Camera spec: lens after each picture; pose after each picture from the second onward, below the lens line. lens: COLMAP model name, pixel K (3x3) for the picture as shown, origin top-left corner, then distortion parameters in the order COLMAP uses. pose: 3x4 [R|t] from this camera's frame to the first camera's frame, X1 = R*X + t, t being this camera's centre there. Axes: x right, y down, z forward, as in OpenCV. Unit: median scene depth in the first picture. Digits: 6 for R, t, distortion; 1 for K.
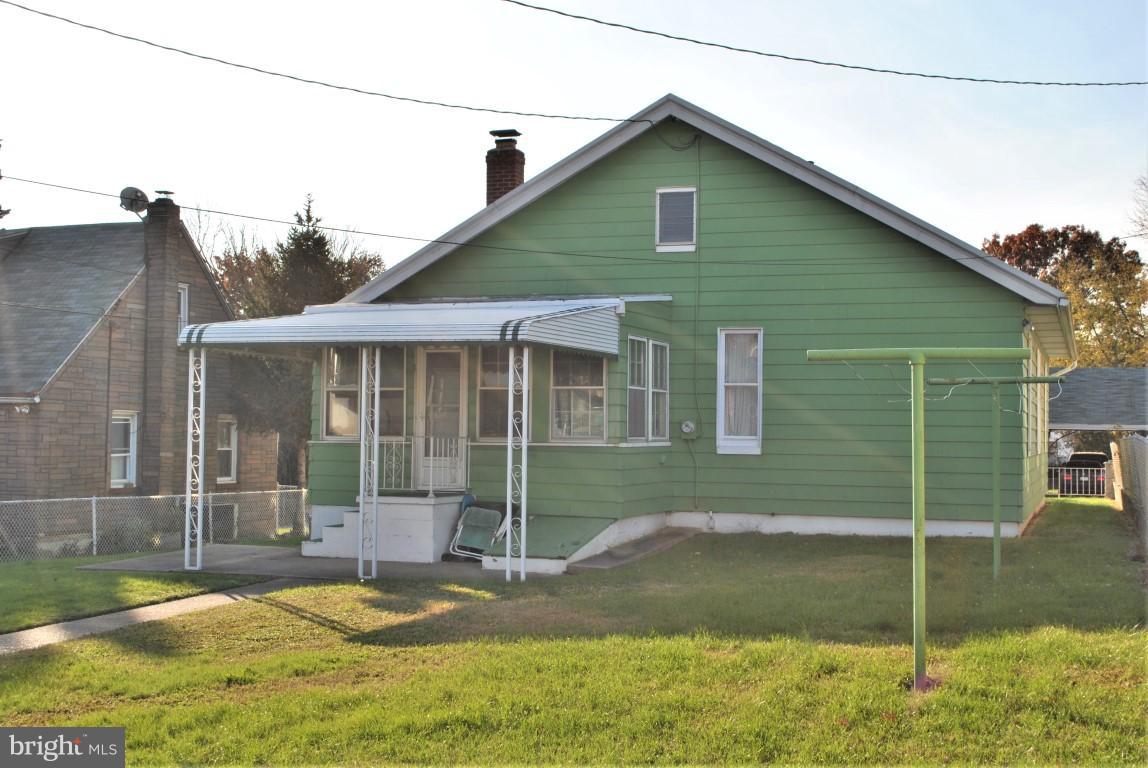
lens RADIAL K [[1541.0, 0, 574.0], [0, 1541.0, 384.0], [0, 0, 1]] dist [0.014635, 0.004318]
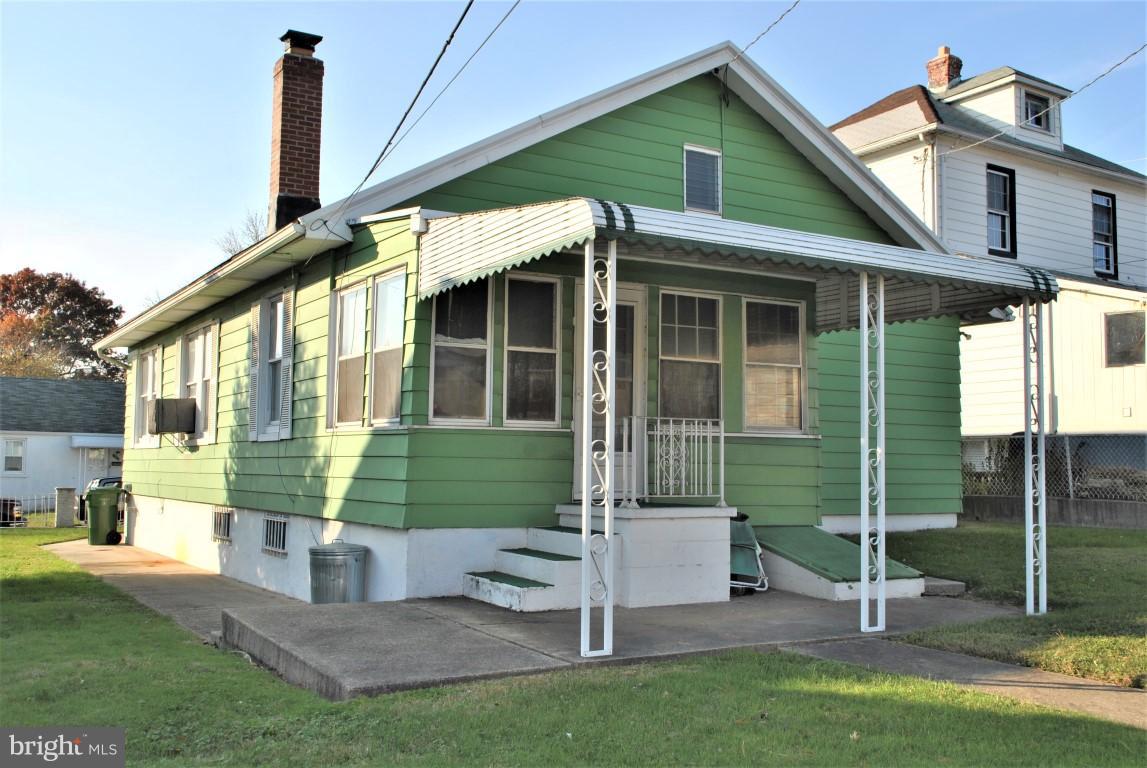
lens RADIAL K [[1147.5, 0, 573.5], [0, 1147.5, 384.0], [0, 0, 1]] dist [-0.018674, -0.014072]
pose [[0.616094, 0.051898, 0.785961, -0.513481], [-0.027660, 0.998637, -0.044259, 0.040732], [-0.787187, 0.005528, 0.616690, 0.691507]]
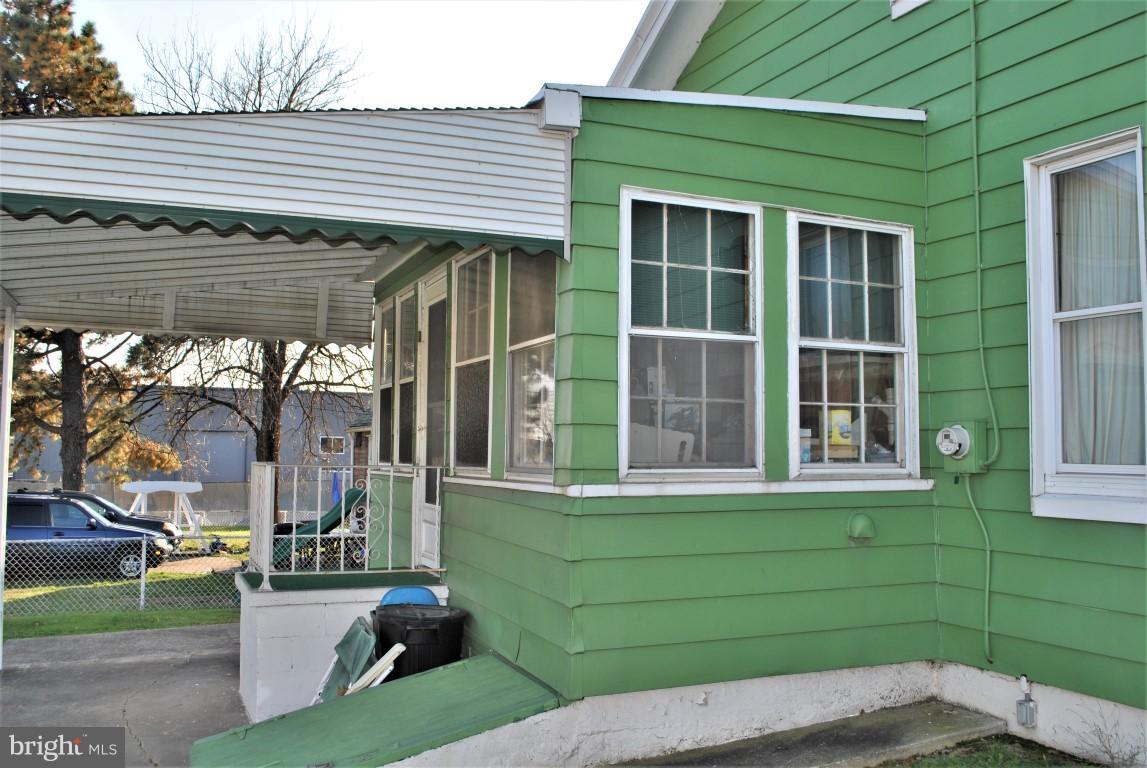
lens RADIAL K [[1032.0, 0, 573.5], [0, 1032.0, 384.0], [0, 0, 1]] dist [-0.050901, 0.003864]
pose [[0.706189, -0.048988, -0.706326, 0.183356], [0.020960, 0.998613, -0.048303, 0.024278], [0.707713, 0.019307, 0.706237, 0.758240]]
